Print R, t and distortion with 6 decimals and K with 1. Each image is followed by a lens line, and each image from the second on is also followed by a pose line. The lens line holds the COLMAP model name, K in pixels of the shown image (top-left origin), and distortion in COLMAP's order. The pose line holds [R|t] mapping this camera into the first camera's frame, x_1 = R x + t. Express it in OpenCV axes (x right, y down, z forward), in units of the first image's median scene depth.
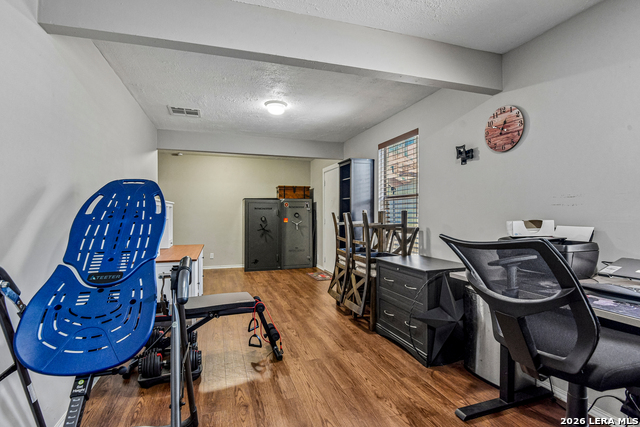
lens RADIAL K [[314.3, 0, 315.0], [0, 314.3, 213.4], [0, 0, 1]] dist [-0.020368, -0.000211]
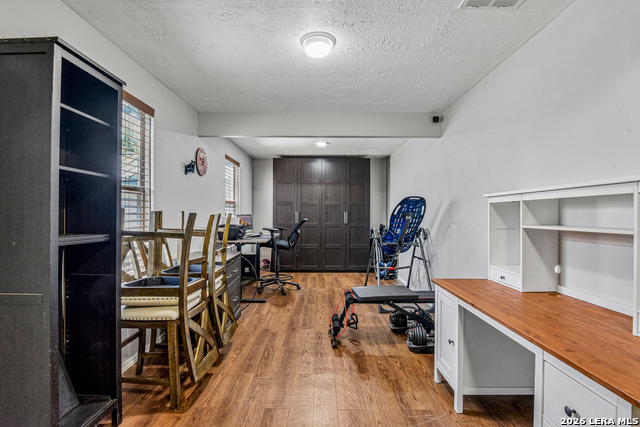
lens RADIAL K [[314.3, 0, 315.0], [0, 314.3, 213.4], [0, 0, 1]] dist [-0.020368, -0.000211]
pose [[-0.949460, 0.000381, 0.313889, -0.411032], [0.000508, 1.000000, 0.000323, -0.003439], [-0.313889, 0.000466, -0.949460, 2.071321]]
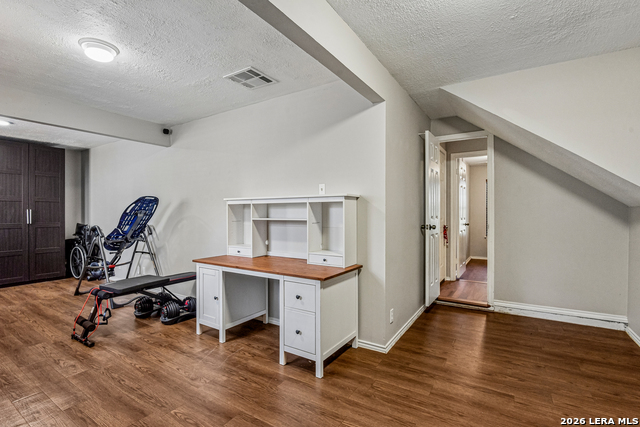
lens RADIAL K [[304.3, 0, 319.0], [0, 304.3, 210.9], [0, 0, 1]] dist [-0.001667, -0.009400]
pose [[-0.771184, 0.001243, -0.636611, -0.094725], [0.001467, 0.999999, 0.000176, -0.004017], [0.636610, -0.000798, -0.771185, 2.313335]]
